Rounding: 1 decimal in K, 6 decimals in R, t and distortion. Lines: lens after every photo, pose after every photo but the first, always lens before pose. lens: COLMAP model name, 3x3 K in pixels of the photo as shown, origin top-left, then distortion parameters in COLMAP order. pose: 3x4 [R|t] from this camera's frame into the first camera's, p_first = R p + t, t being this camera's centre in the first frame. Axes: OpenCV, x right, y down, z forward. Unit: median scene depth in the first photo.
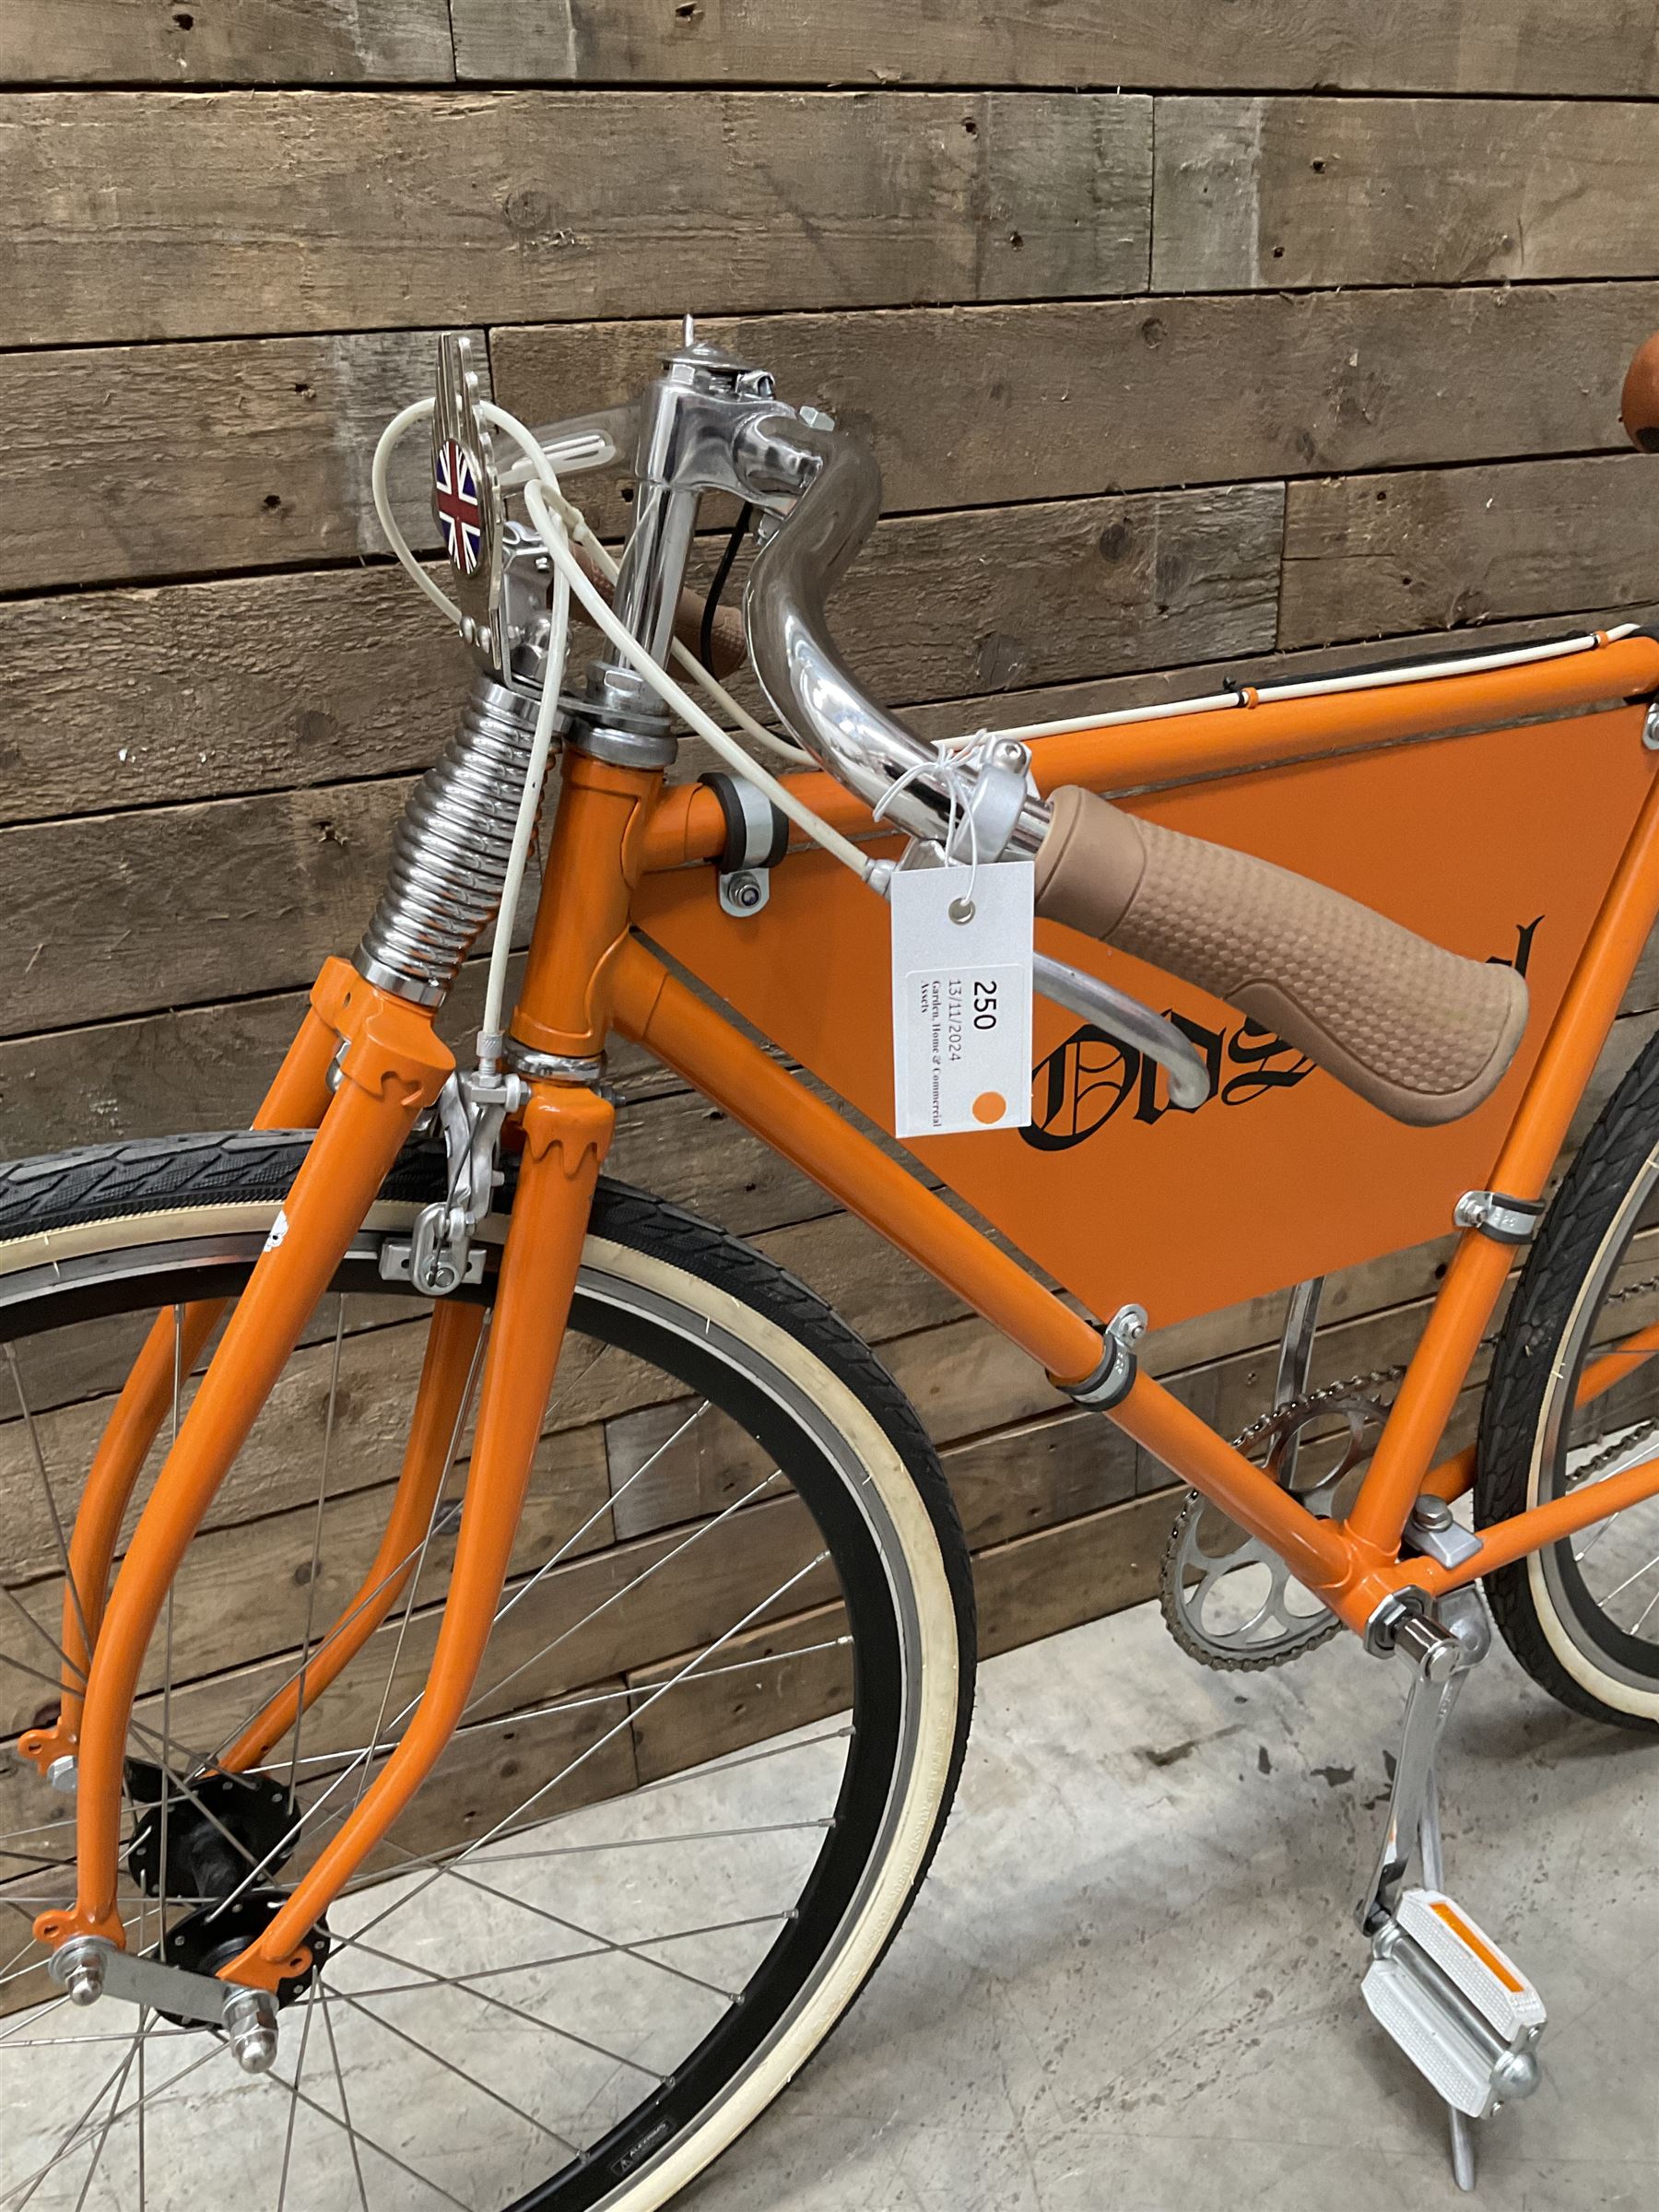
lens RADIAL K [[1843.8, 0, 832.4], [0, 1843.8, 1092.6], [0, 0, 1]] dist [0.047592, -0.096120]
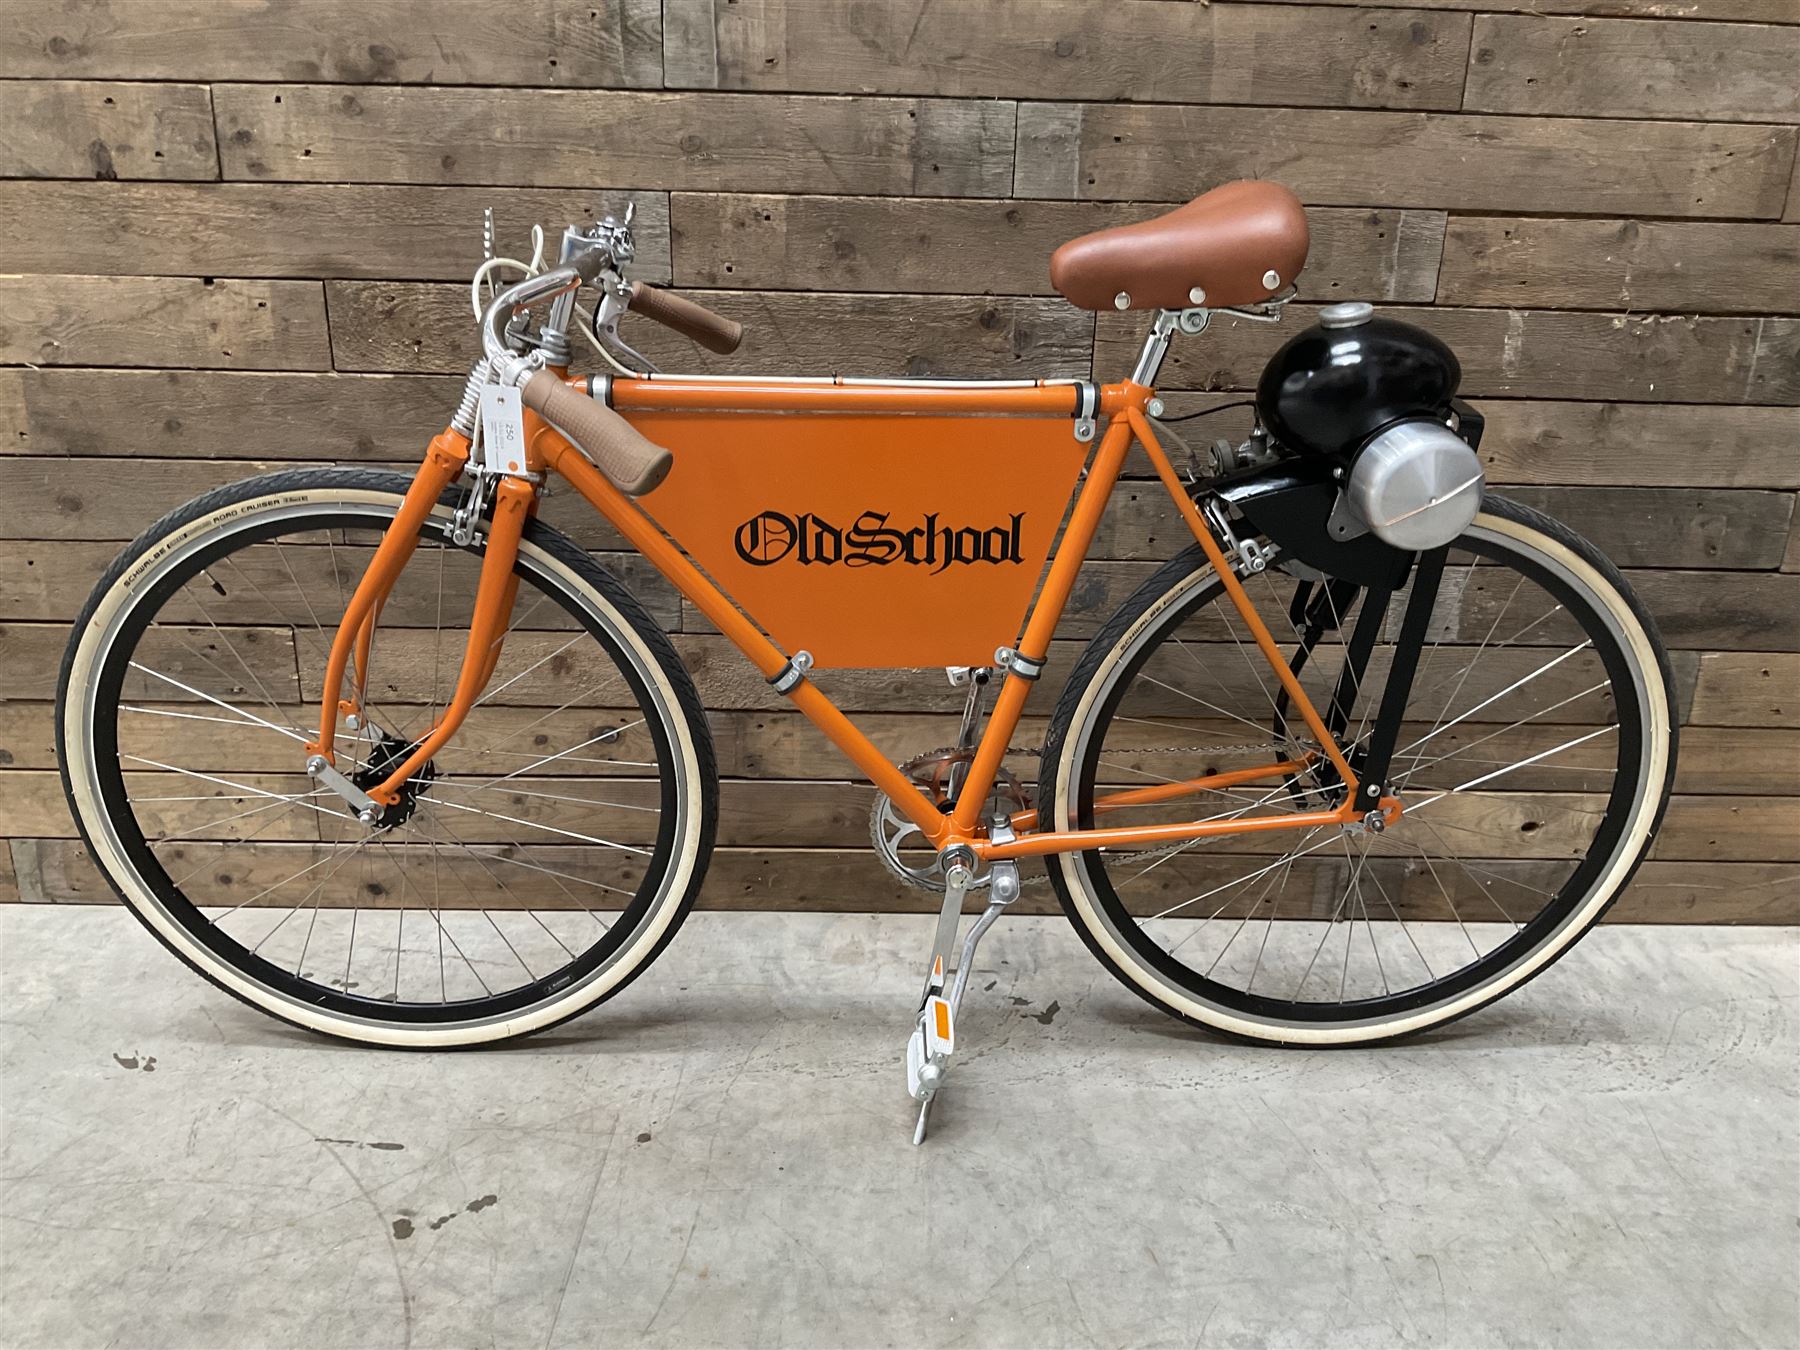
lens RADIAL K [[1500.3, 0, 898.8], [0, 1500.3, 670.6], [0, 0, 1]] dist [0.047592, -0.096120]
pose [[0.907341, 0.201846, -0.368770, 0.819988], [-0.216647, 0.976249, 0.001299, 0.097326], [0.360273, 0.078714, 0.929520, -0.550810]]
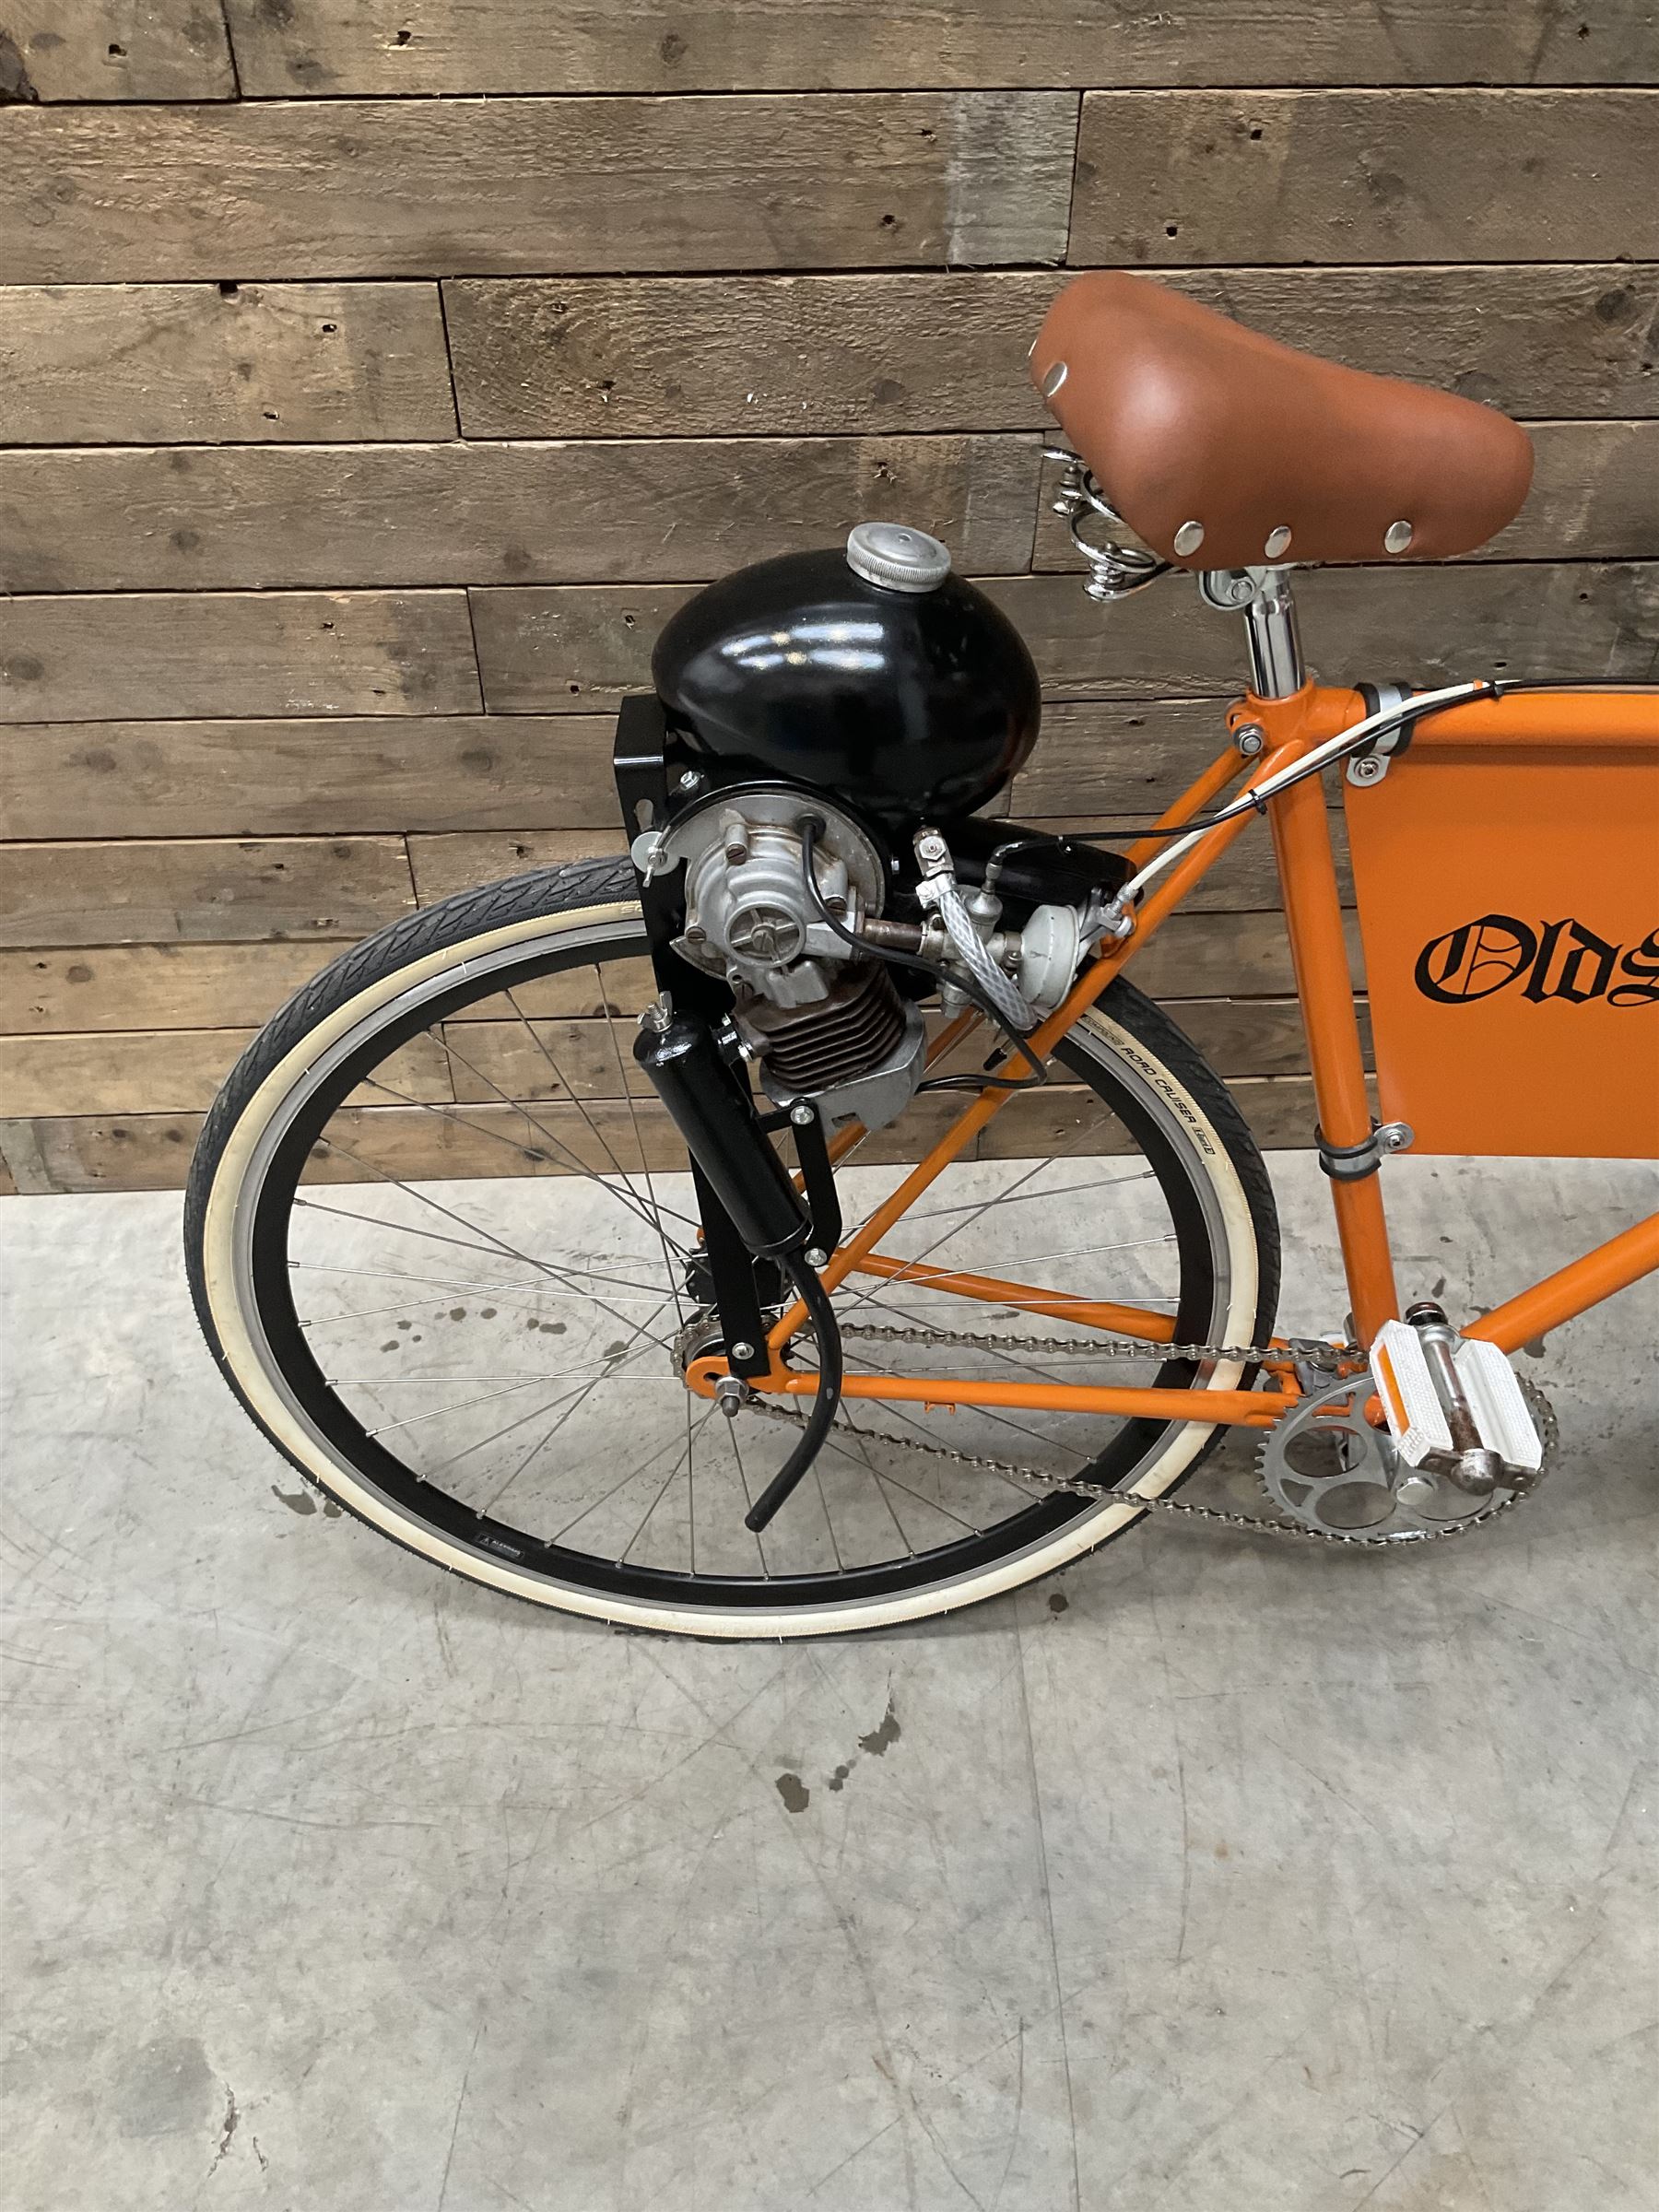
lens RADIAL K [[1843.8, 0, 823.9], [0, 1843.8, 1100.2], [0, 0, 1]] dist [0.047592, -0.096120]
pose [[0.925838, 0.295267, -0.235882, 0.131632], [-0.189360, 0.902600, 0.386596, -0.232157], [0.327056, -0.313259, 0.891573, -0.333731]]
